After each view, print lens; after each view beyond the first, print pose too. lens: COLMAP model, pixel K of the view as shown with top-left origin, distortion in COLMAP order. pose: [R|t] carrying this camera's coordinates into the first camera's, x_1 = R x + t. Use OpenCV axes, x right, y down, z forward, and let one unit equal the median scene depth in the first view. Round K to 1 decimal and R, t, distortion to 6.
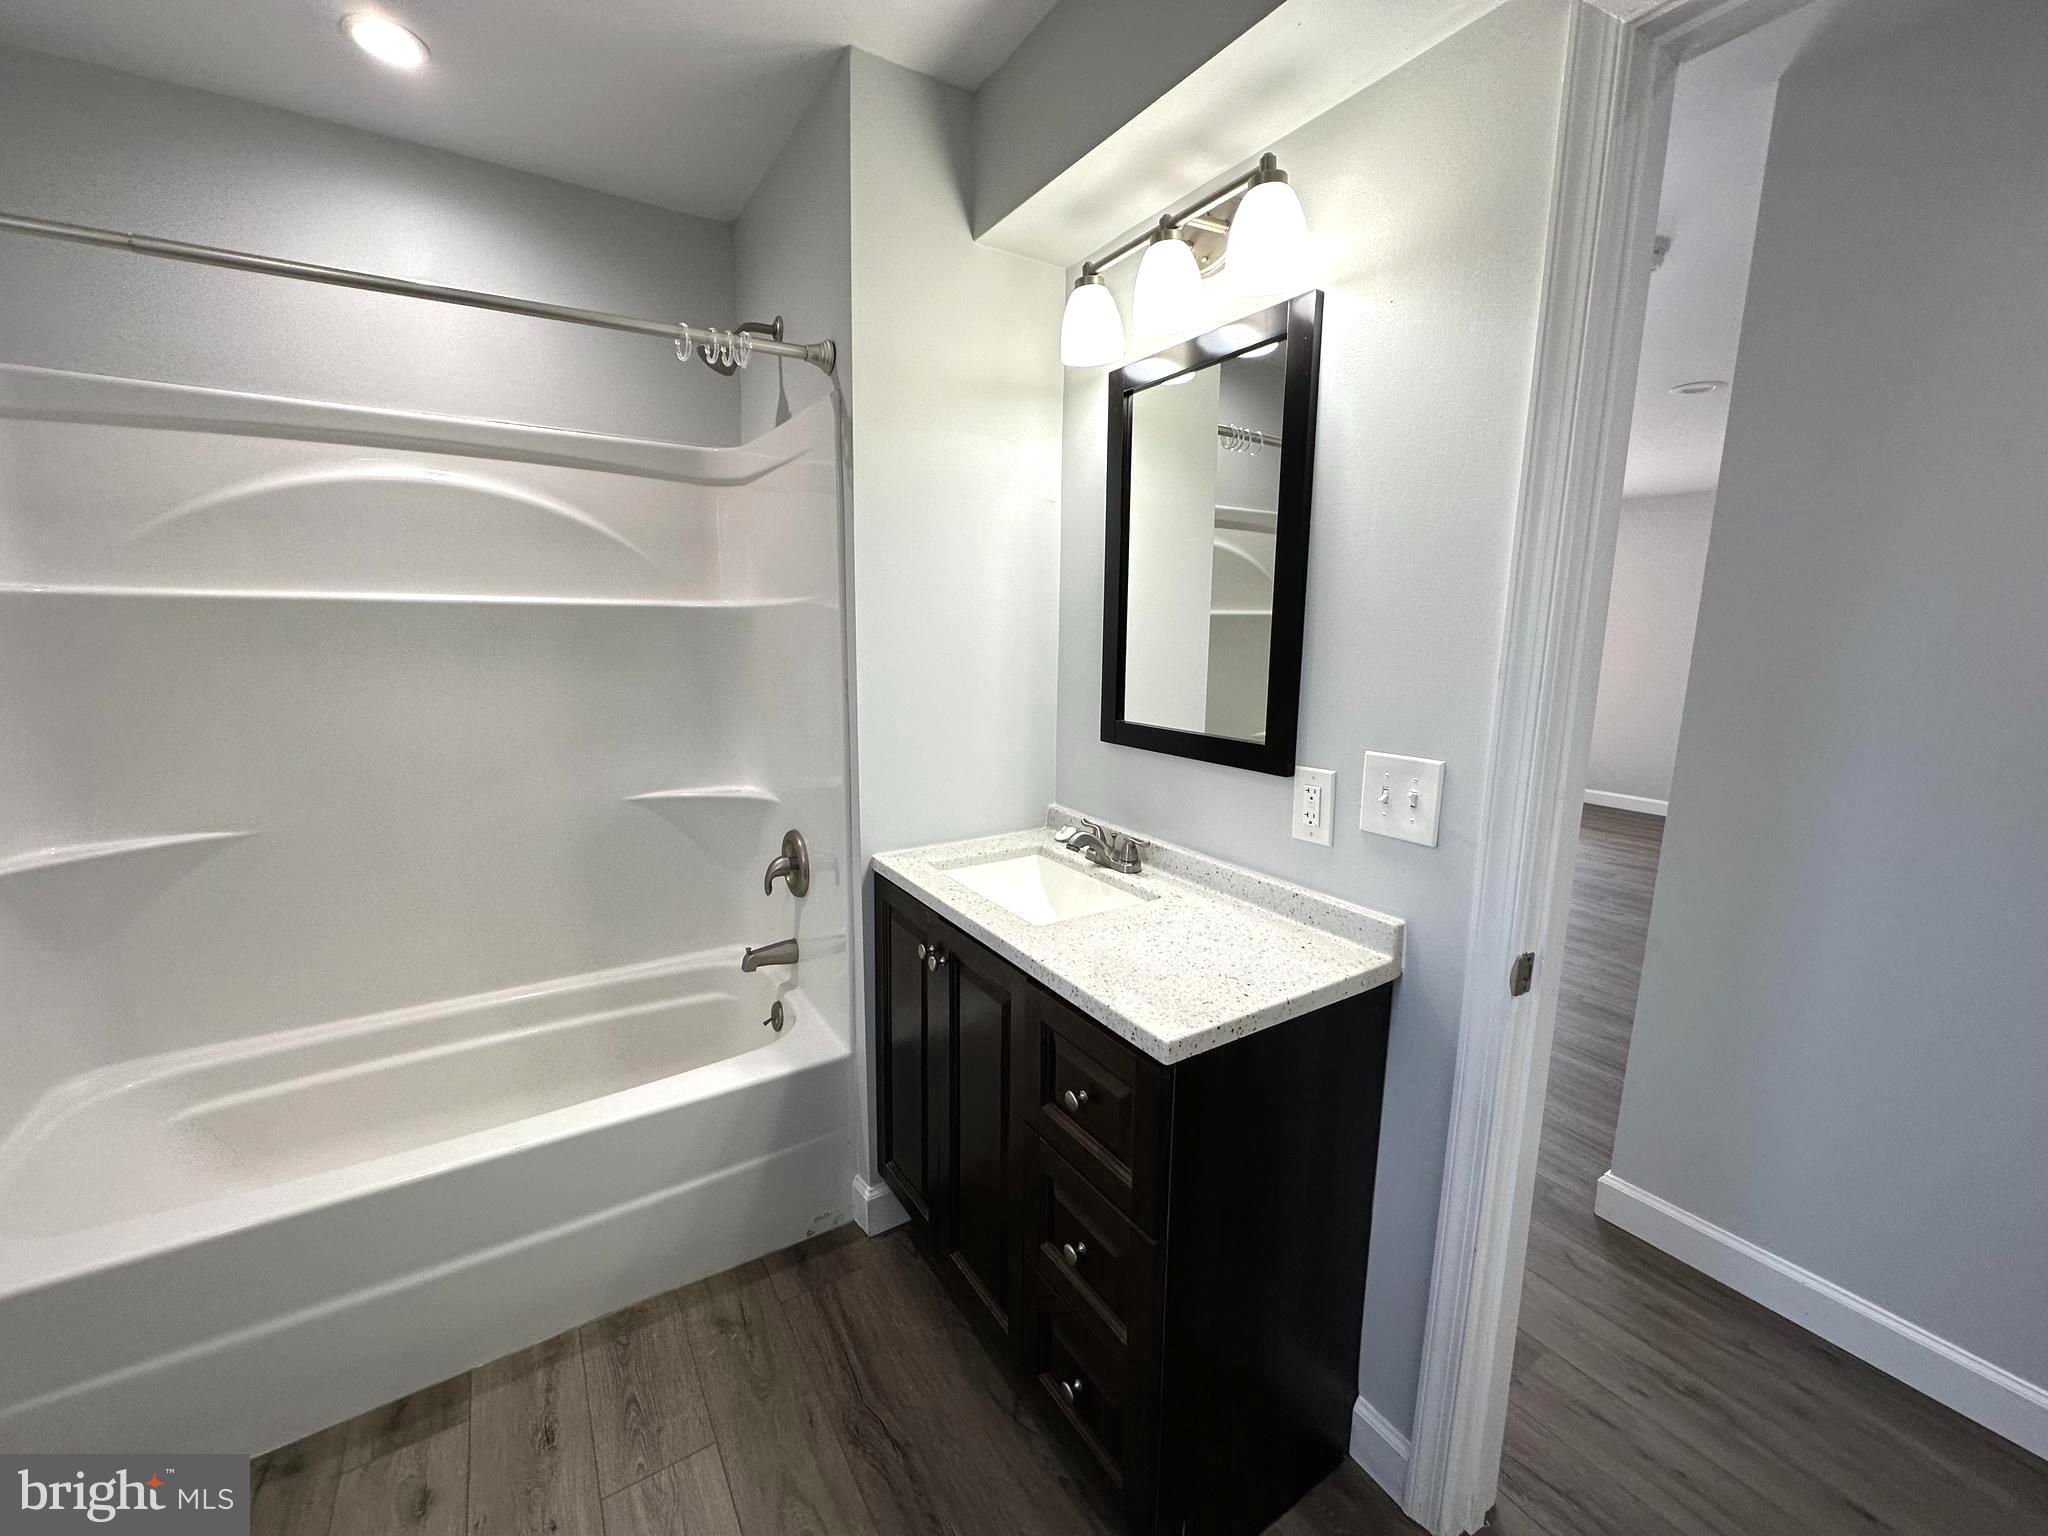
lens RADIAL K [[814.6, 0, 1017.0], [0, 814.6, 771.6], [0, 0, 1]] dist [-0.001544, 0.000808]
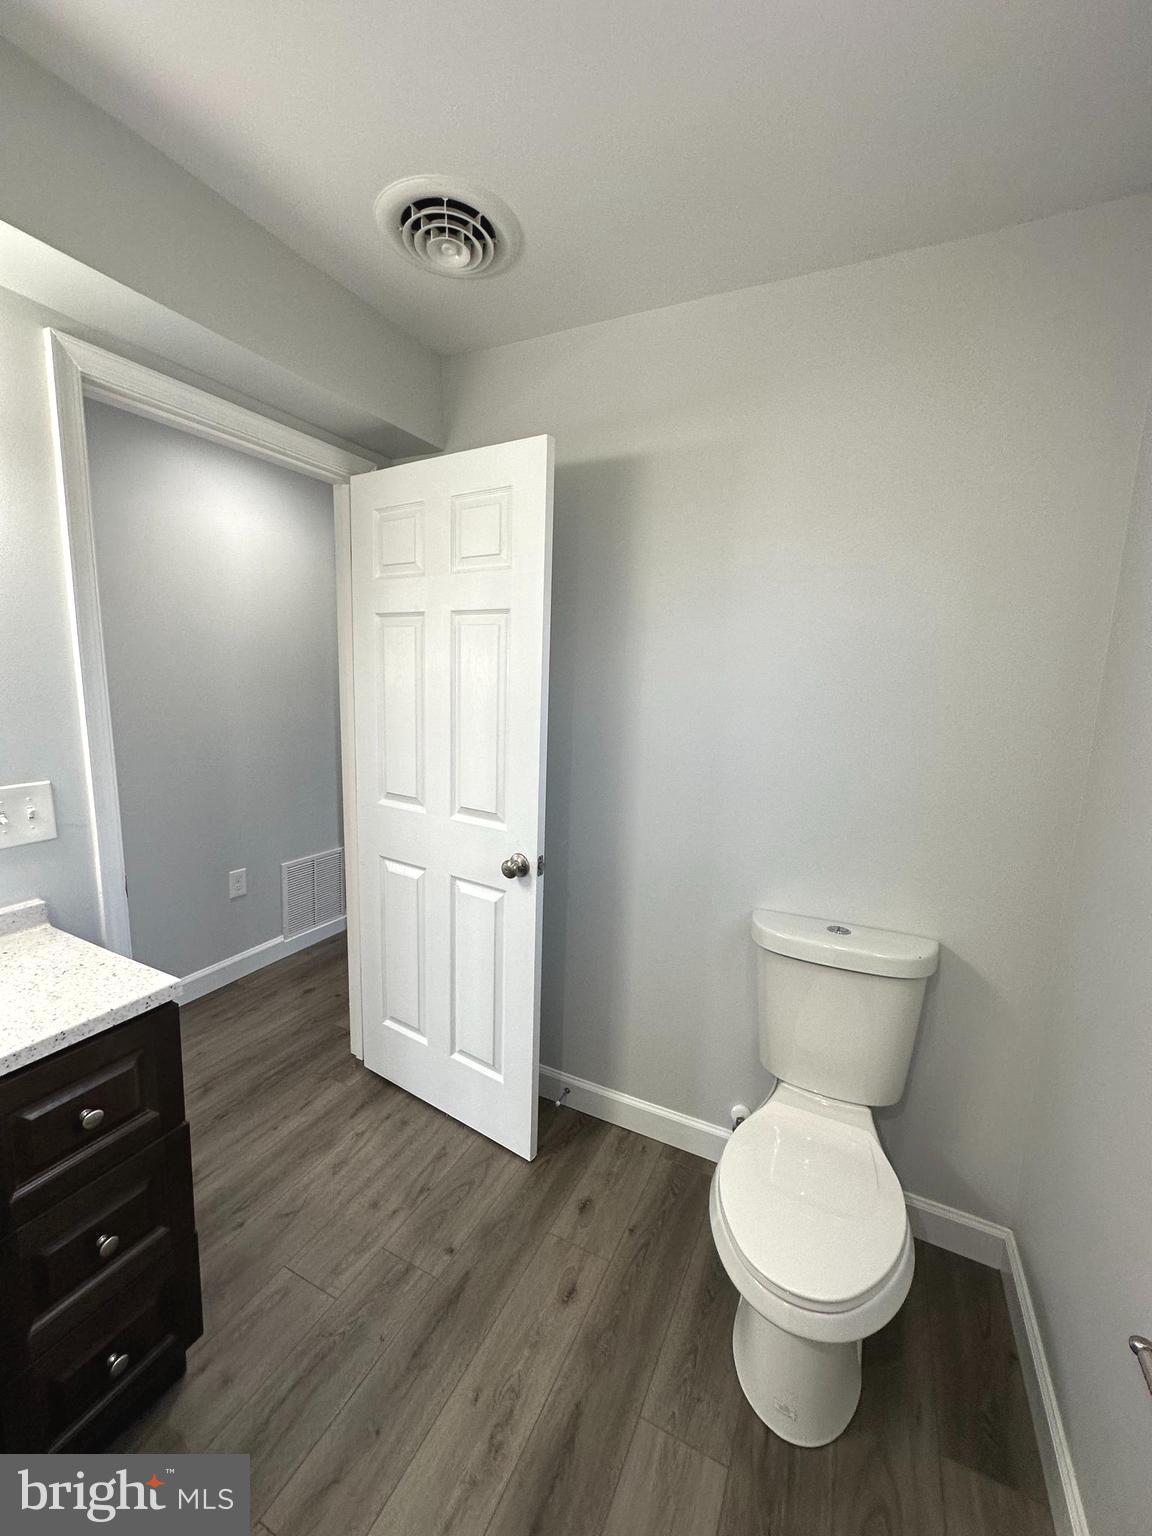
lens RADIAL K [[610.9, 0, 573.3], [0, 610.9, 773.4], [0, 0, 1]] dist [-0.001544, 0.000808]
pose [[-0.515994, -0.165711, 0.840411, -0.697310], [0.121190, 0.957118, 0.263132, -0.156077], [-0.847976, 0.237624, -0.473784, 0.540304]]
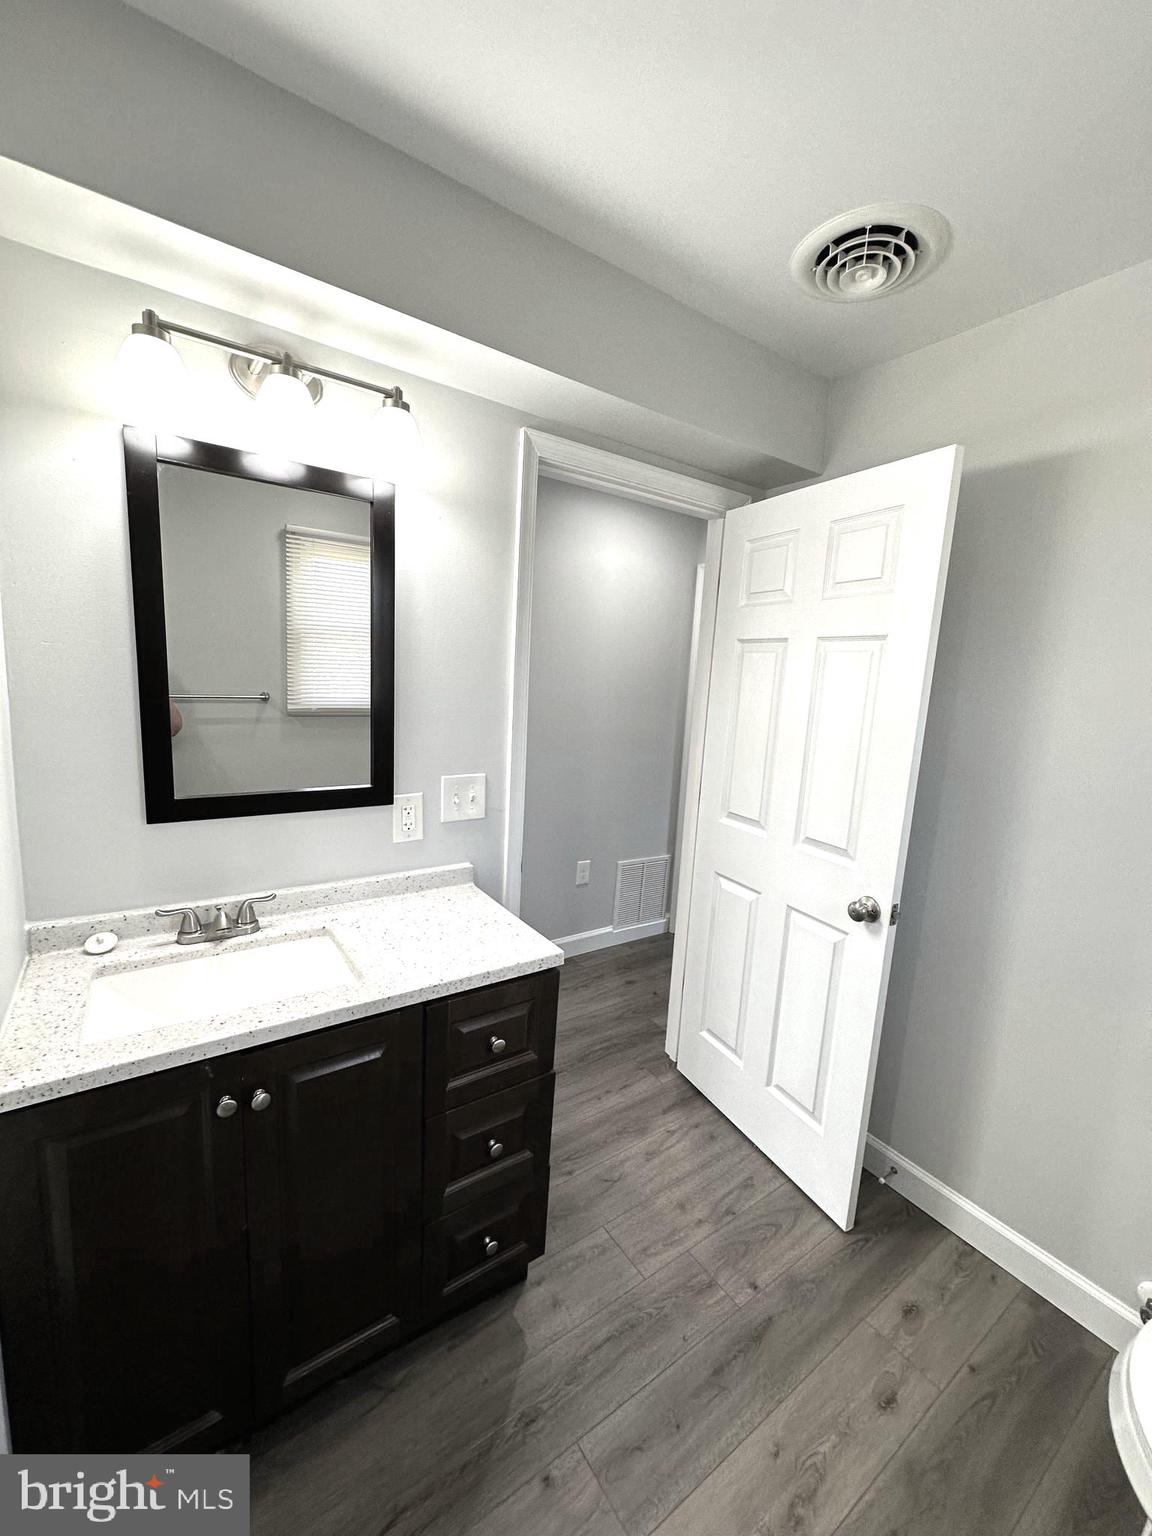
lens RADIAL K [[610.9, 0, 574.3], [0, 610.9, 771.6], [0, 0, 1]] dist [-0.001544, 0.000808]
pose [[-0.035093, -0.169253, 0.984948, -0.700275], [0.126662, 0.976854, 0.172375, -0.184336], [-0.991325, 0.130804, -0.012843, 0.613802]]
